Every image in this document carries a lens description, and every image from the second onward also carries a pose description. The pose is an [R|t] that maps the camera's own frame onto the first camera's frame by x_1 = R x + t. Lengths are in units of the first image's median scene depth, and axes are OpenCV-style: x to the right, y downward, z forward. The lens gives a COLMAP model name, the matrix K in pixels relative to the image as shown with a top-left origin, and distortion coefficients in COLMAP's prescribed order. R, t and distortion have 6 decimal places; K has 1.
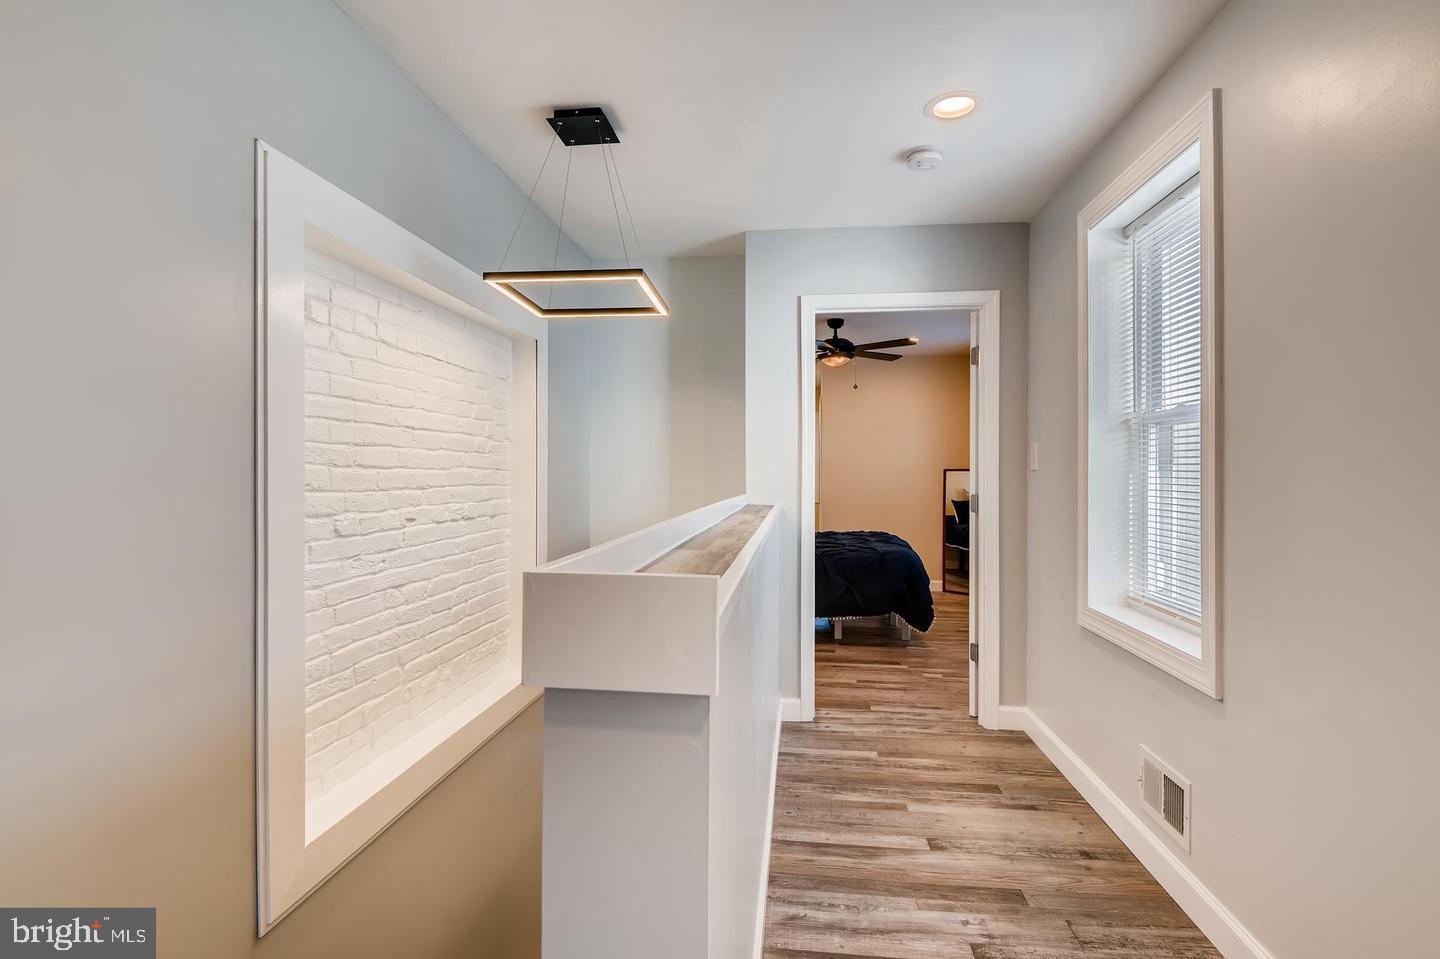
lens RADIAL K [[717.4, 0, 720.5], [0, 717.4, 472.4], [0, 0, 1]] dist [-0.003582, -0.000102]
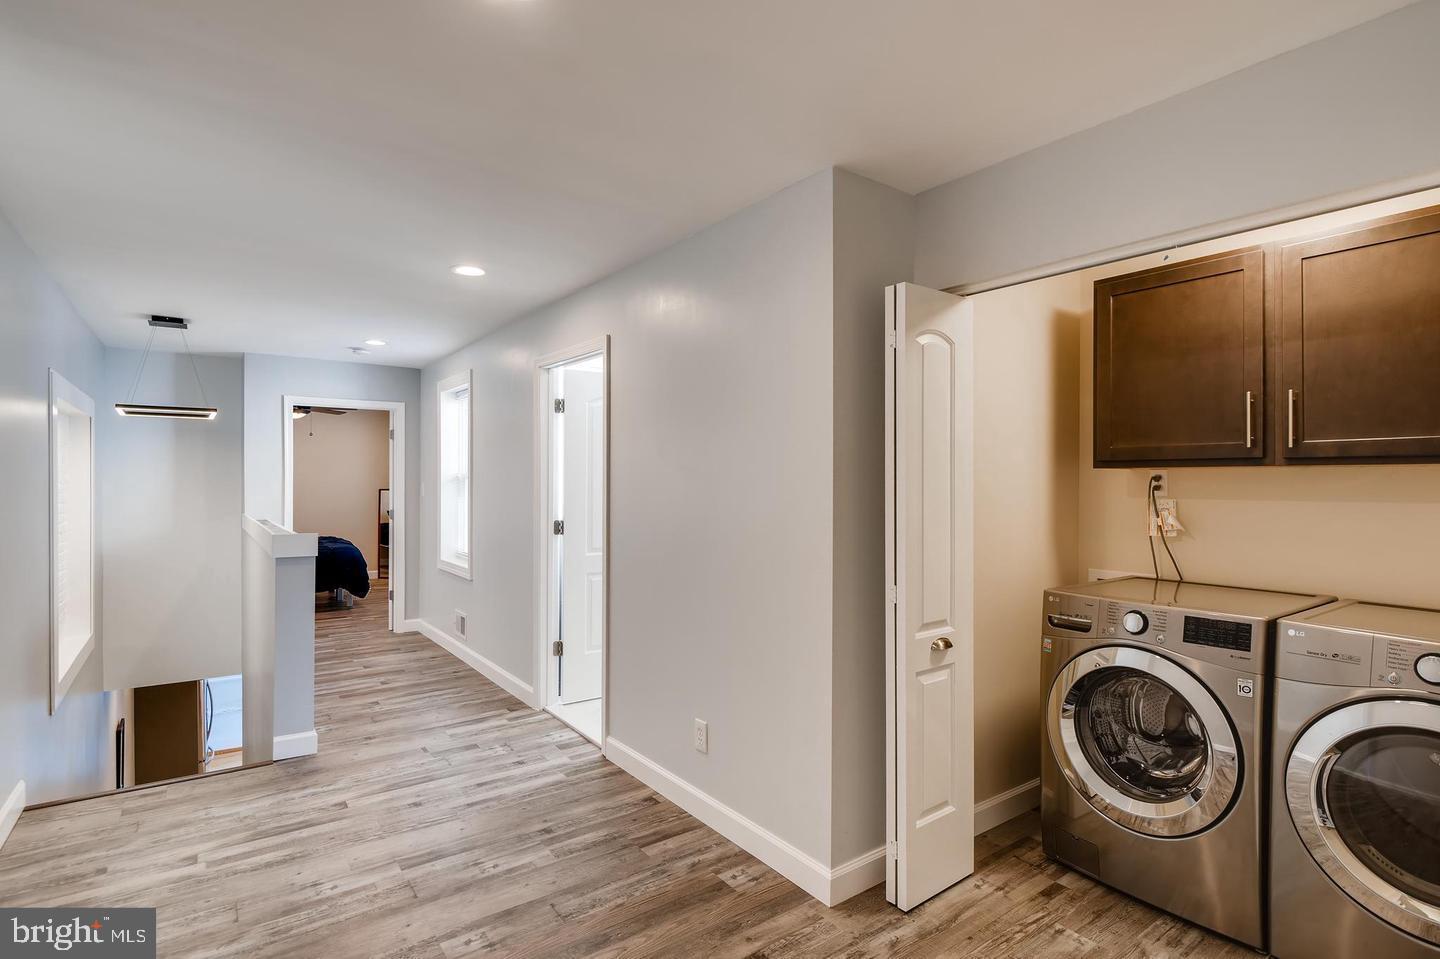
lens RADIAL K [[717.4, 0, 727.0], [0, 717.4, 471.4], [0, 0, 1]] dist [-0.003582, -0.000102]
pose [[0.734501, 0.004427, 0.678593, -0.280027], [0.002355, 0.999956, -0.009072, -0.052418], [-0.678604, 0.008261, 0.734458, -0.996229]]
